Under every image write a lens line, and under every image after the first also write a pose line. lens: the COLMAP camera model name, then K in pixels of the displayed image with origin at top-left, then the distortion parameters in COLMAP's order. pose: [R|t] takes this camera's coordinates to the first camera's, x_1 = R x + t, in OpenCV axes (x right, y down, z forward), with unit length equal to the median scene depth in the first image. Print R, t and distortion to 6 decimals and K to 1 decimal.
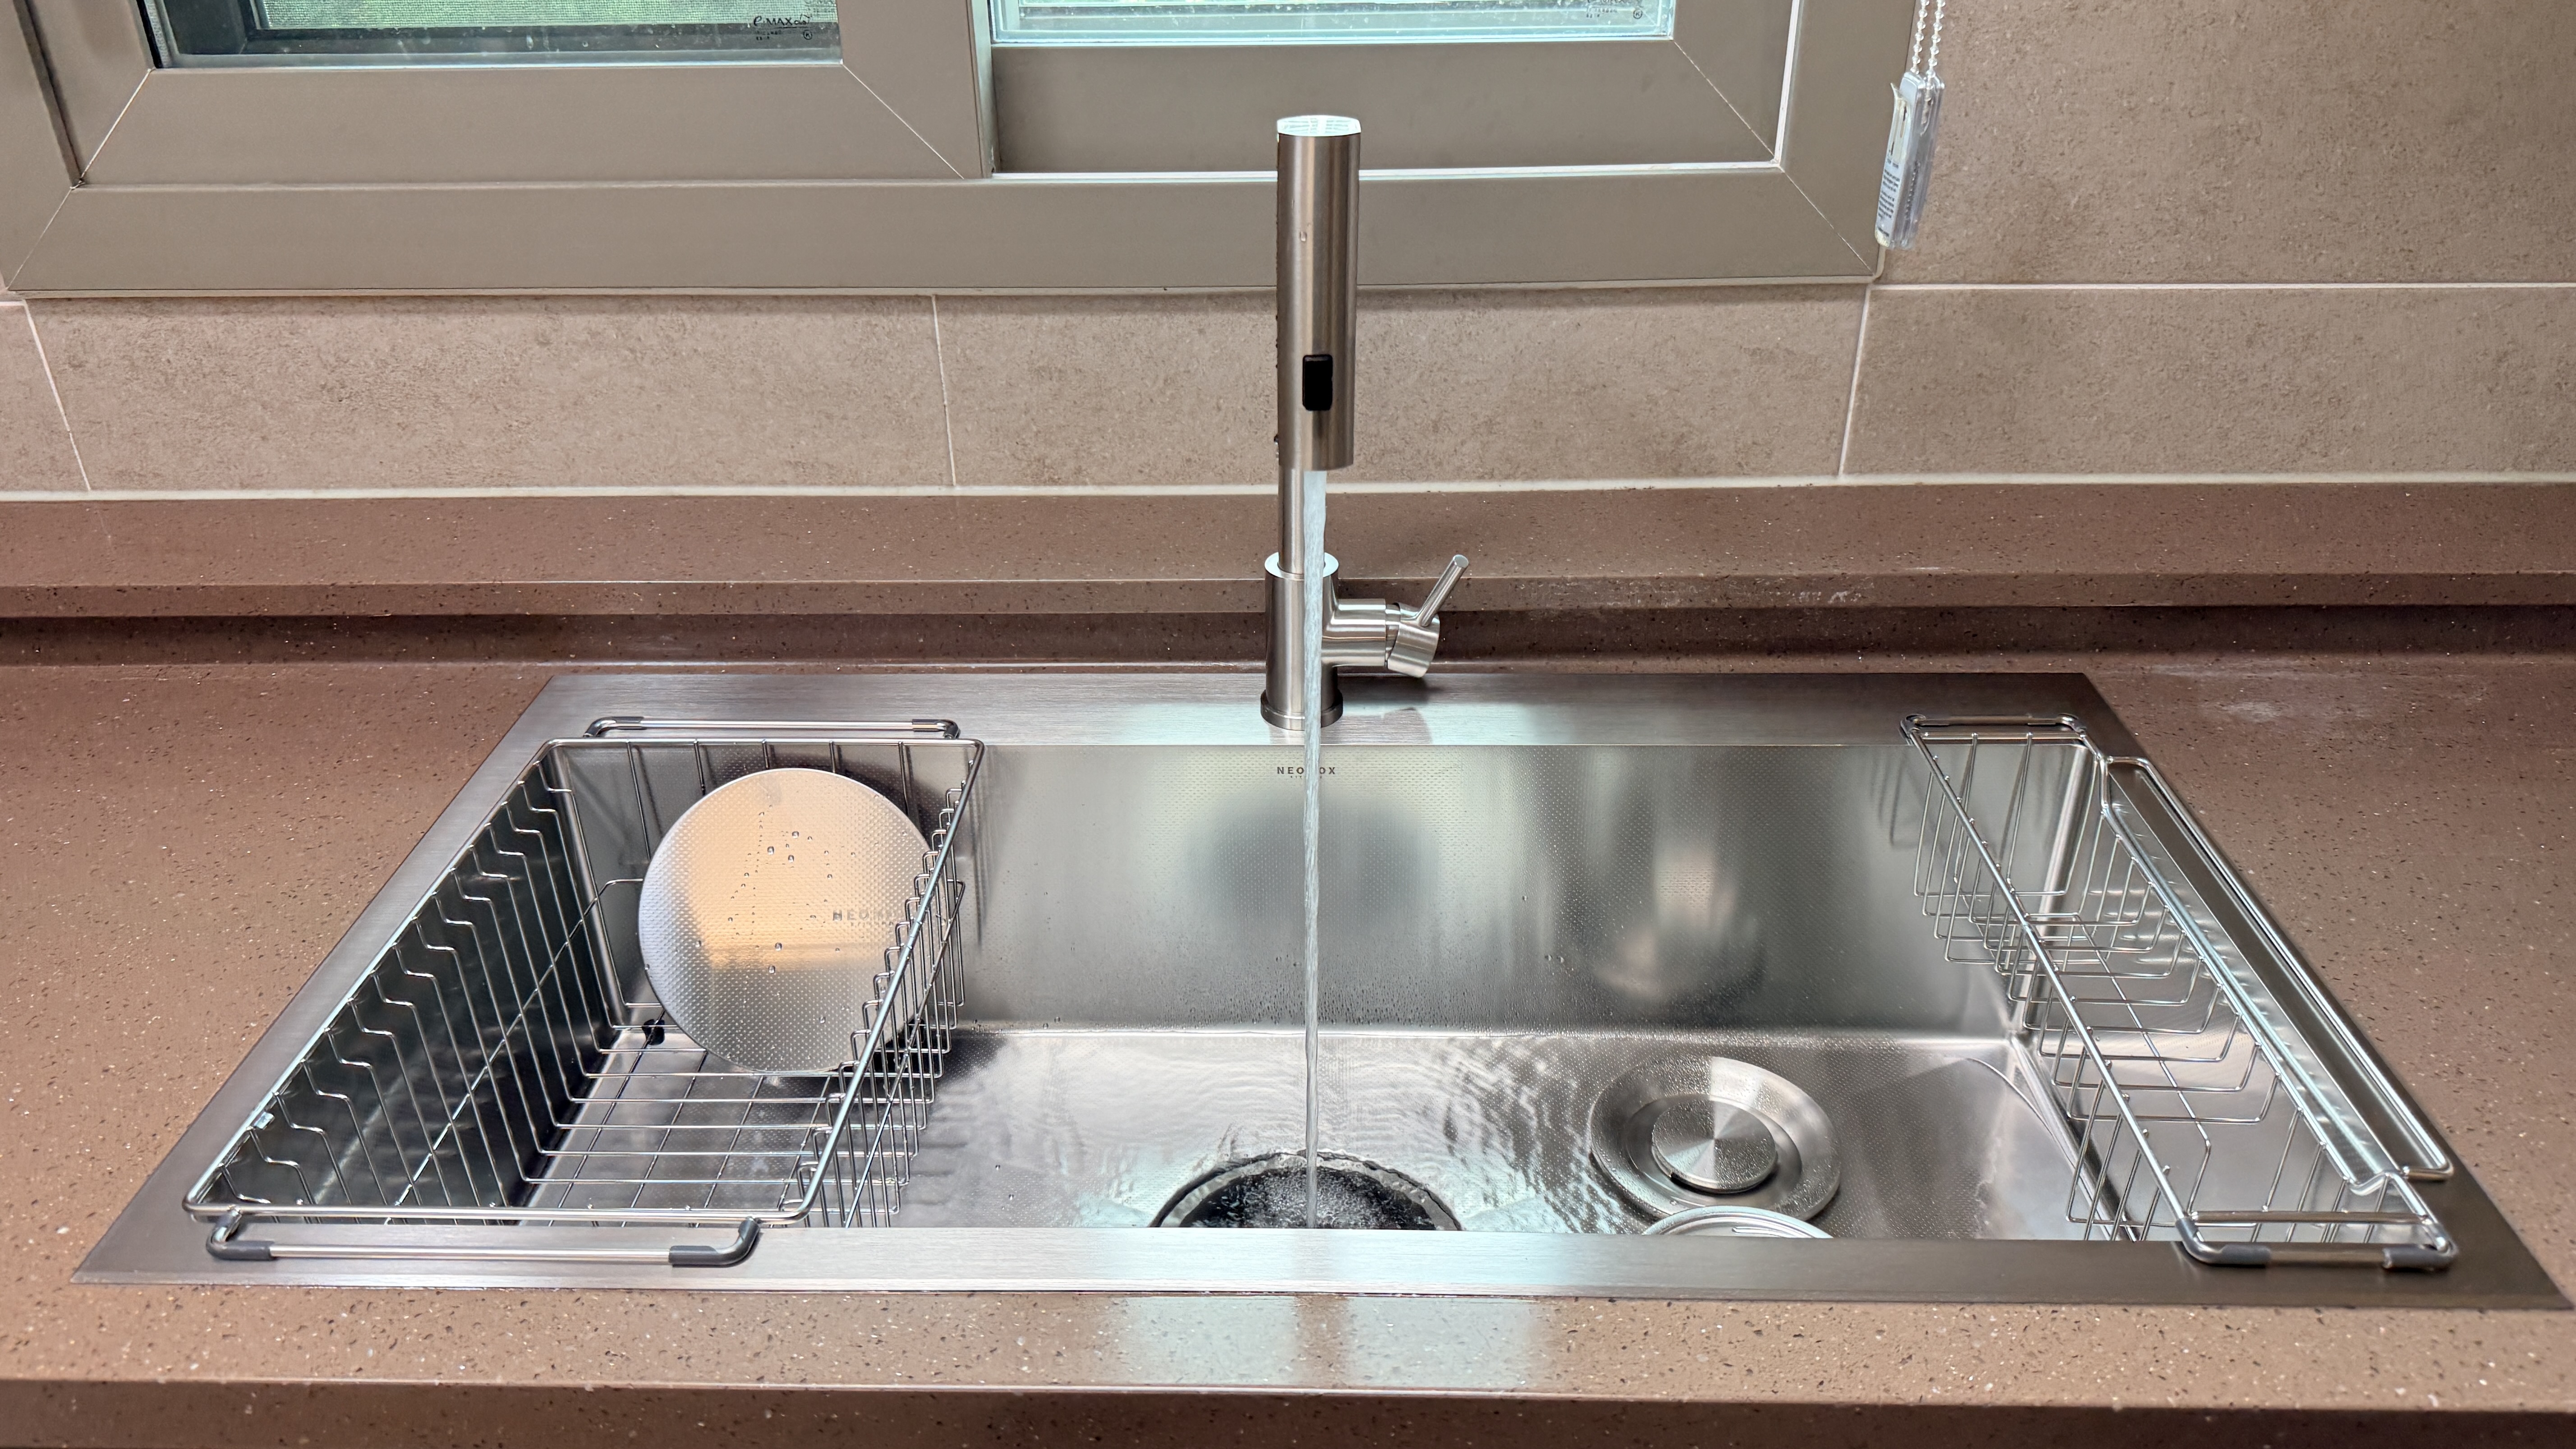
lens RADIAL K [[1803.9, 0, 1279.1], [0, 1803.9, 743.1], [0, 0, 1]] dist [0.023779, -0.042119]
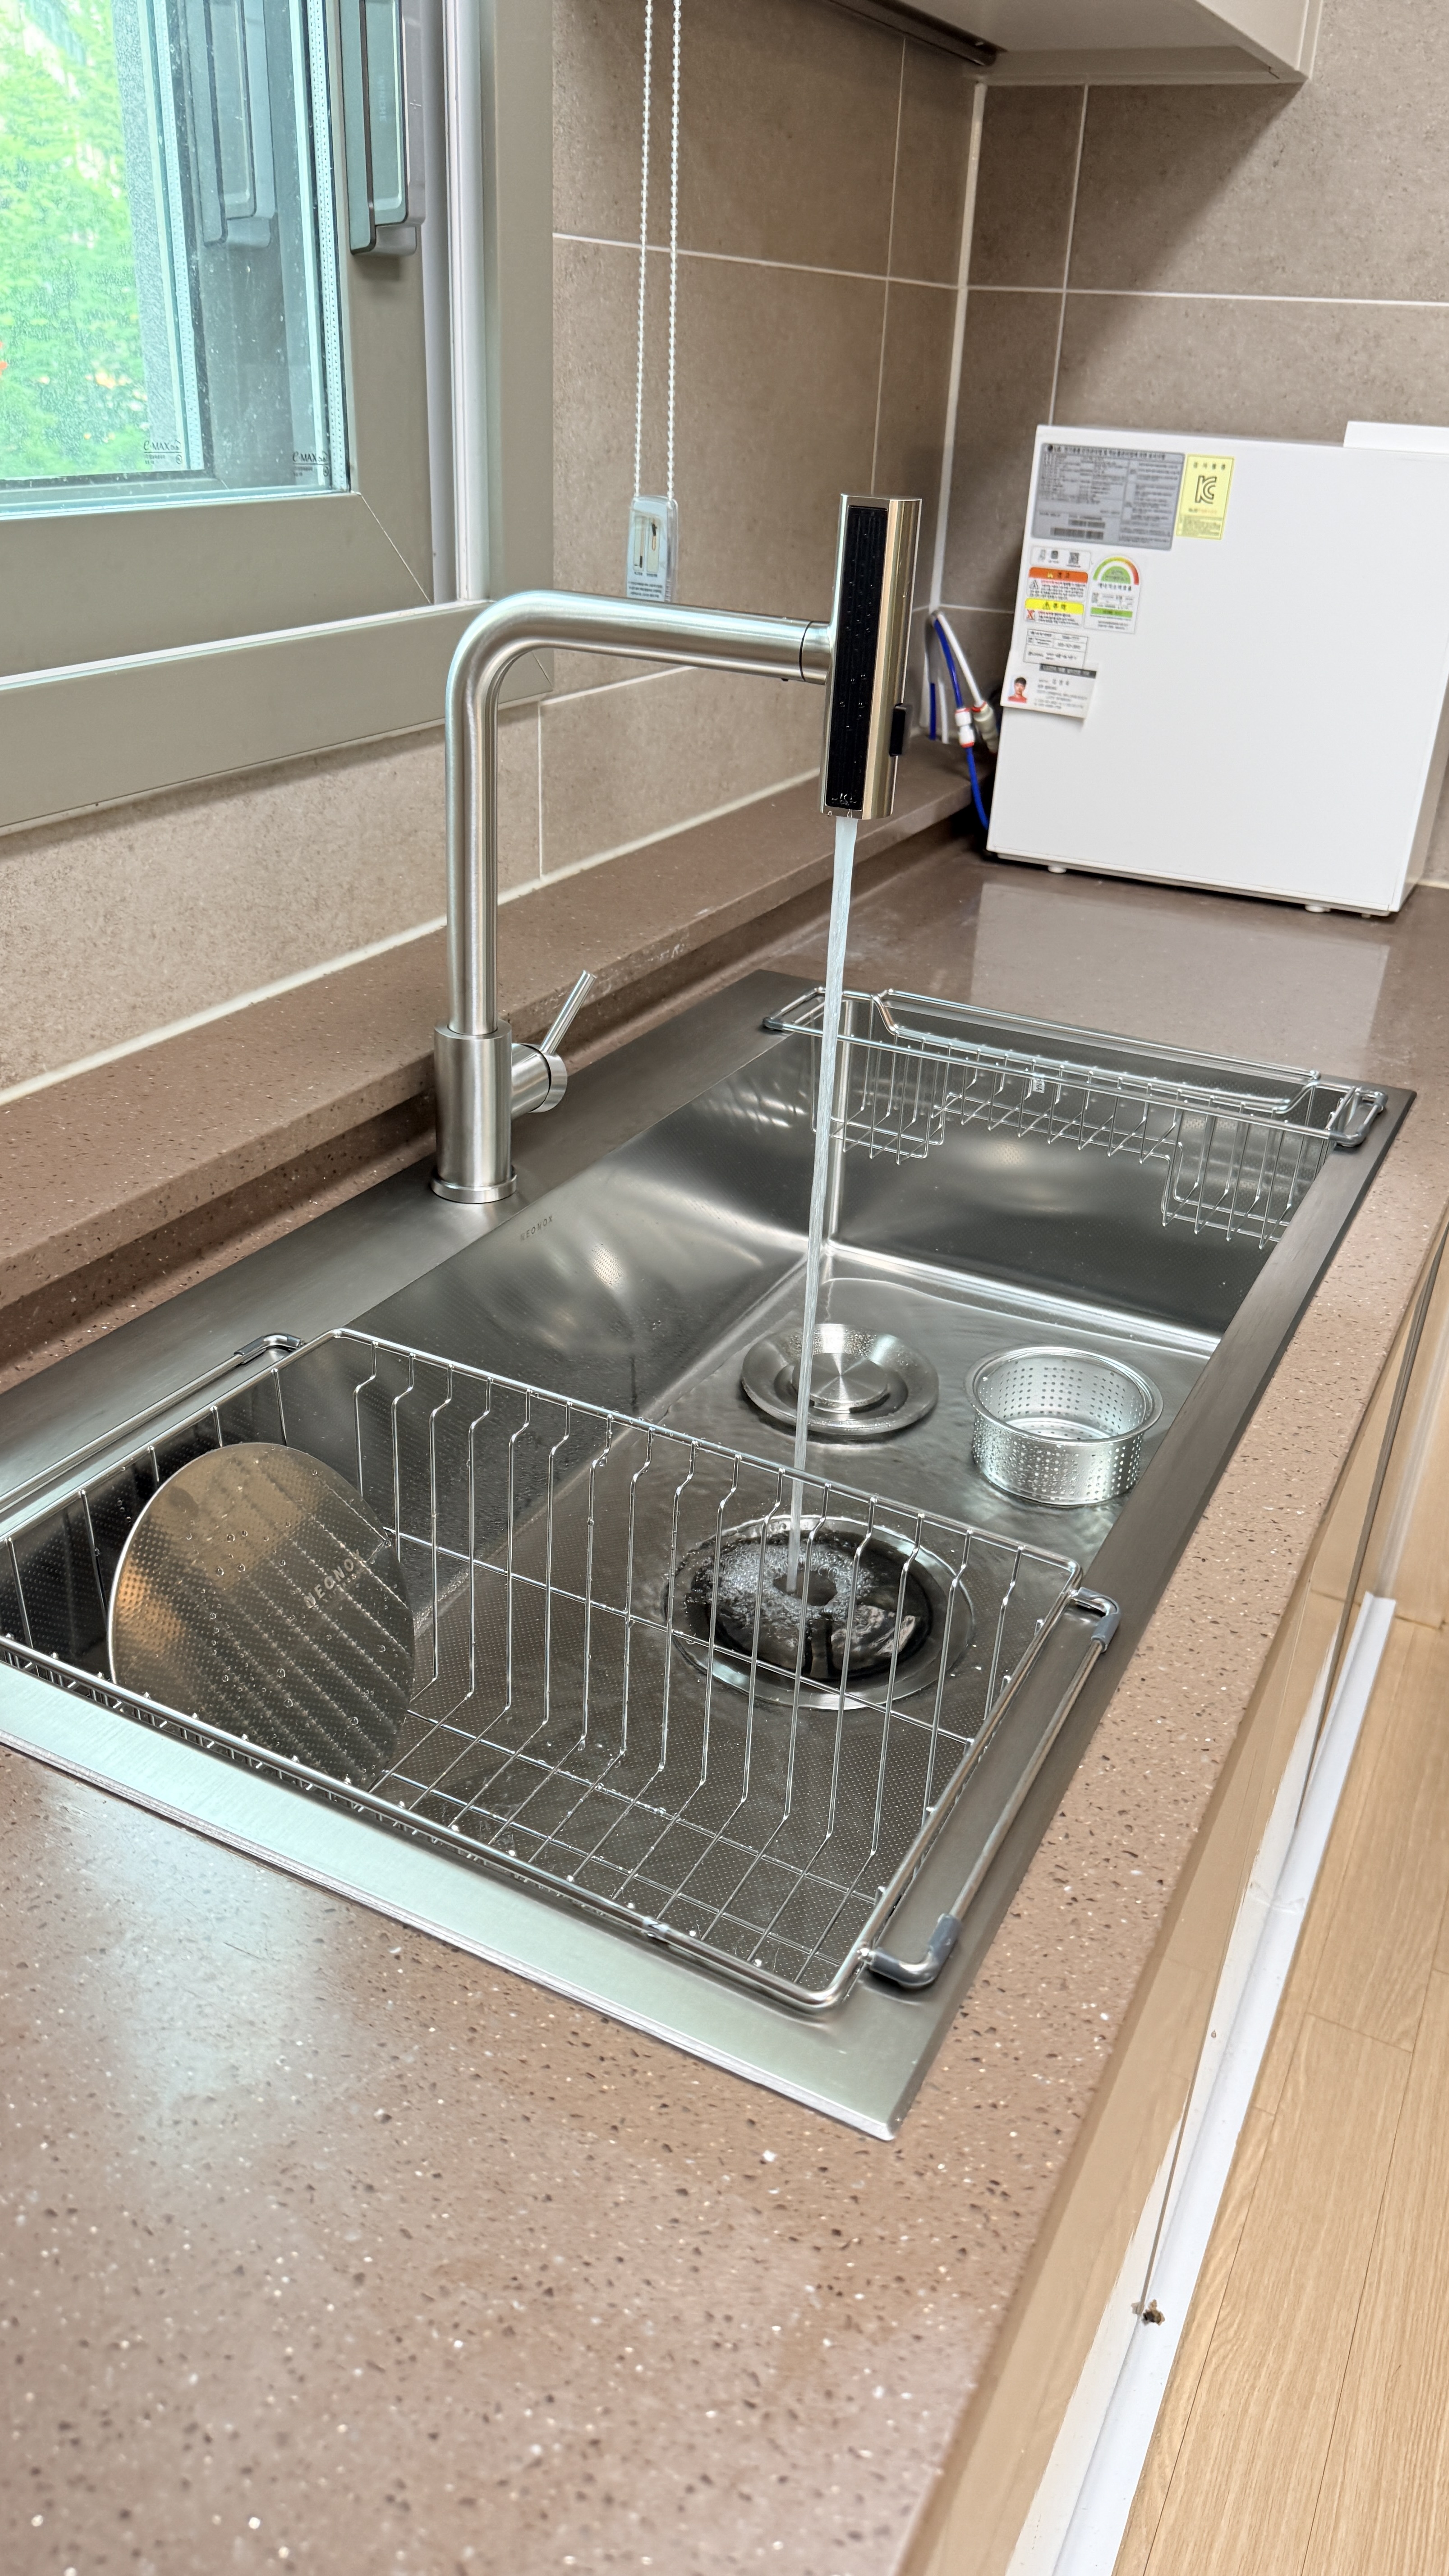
lens RADIAL K [[1803.9, 0, 698.1], [0, 1803.9, 1326.9], [0, 0, 1]] dist [0.023779, -0.042119]
pose [[0.440654, -0.393566, 0.806802, -0.707888], [0.402920, 0.889860, 0.214019, -0.102152], [-0.802172, 0.230768, 0.550696, 0.367716]]
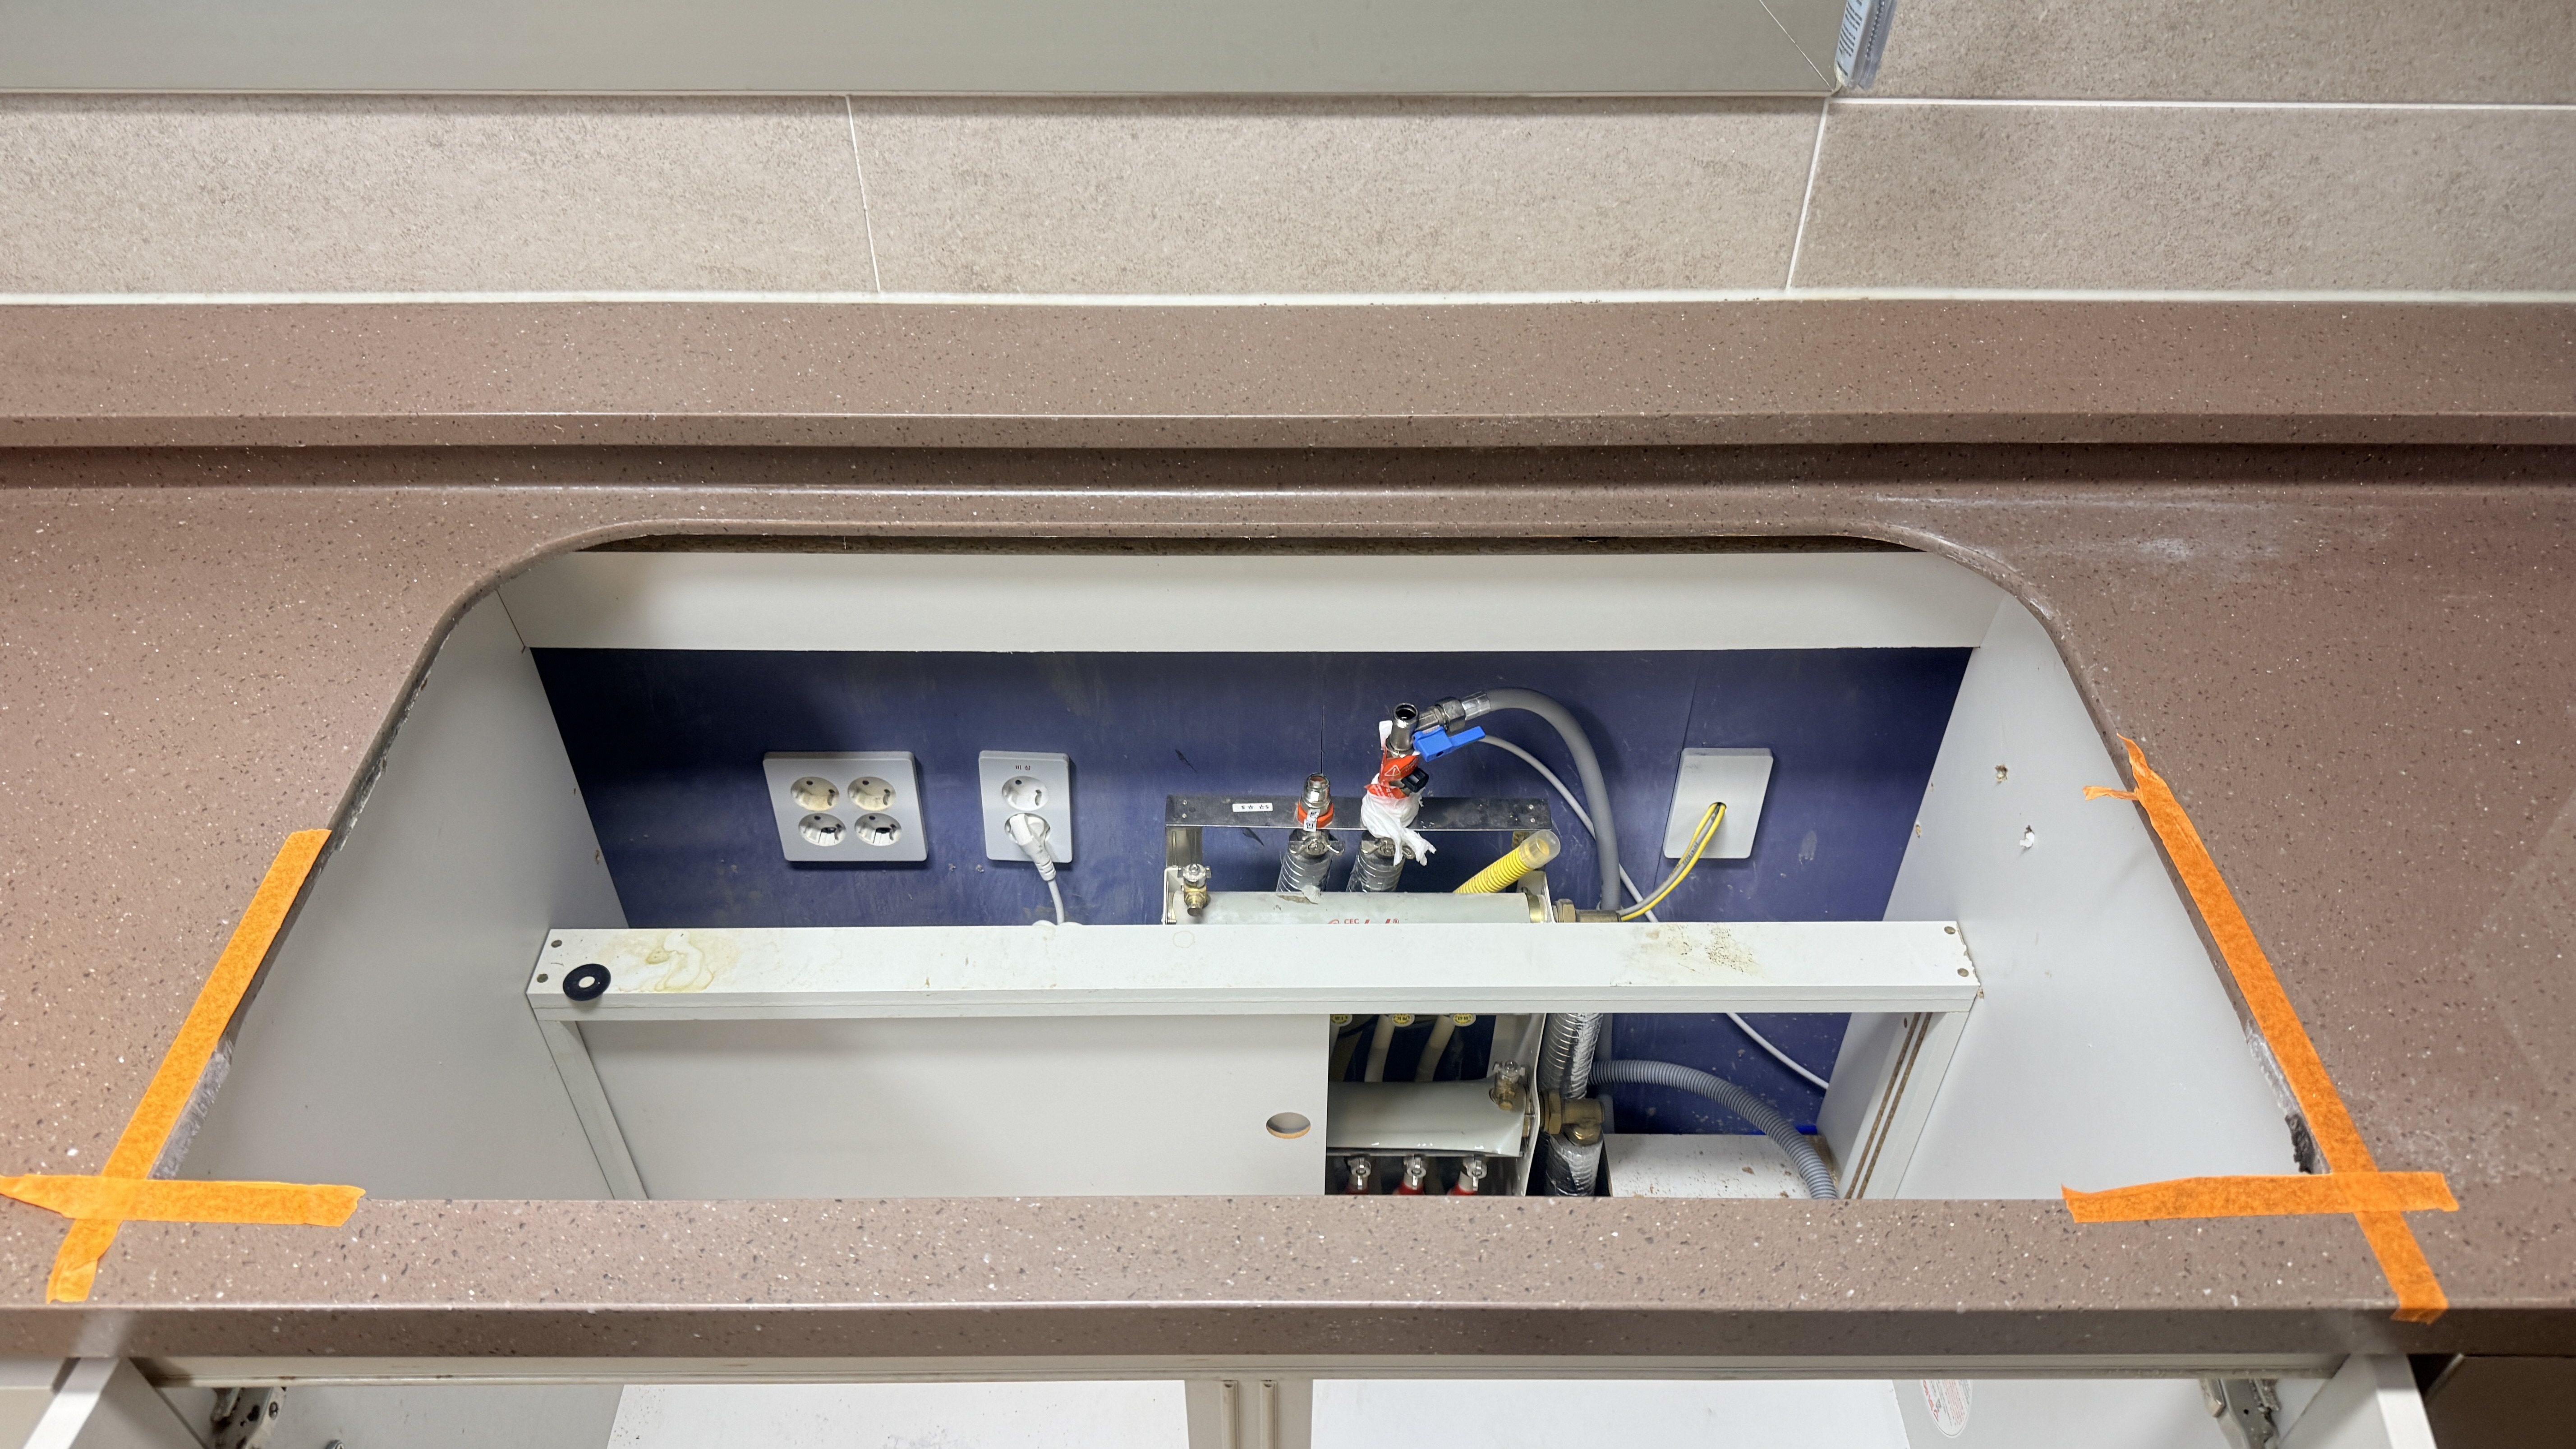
lens RADIAL K [[1803.9, 0, 1294.1], [0, 1803.9, 765.9], [0, 0, 1]] dist [0.023779, -0.042119]
pose [[0.999184, -0.005588, 0.039994, 0.001273], [-0.003368, 0.975395, 0.220439, -0.115269], [-0.040242, -0.220393, 0.974581, -0.007961]]
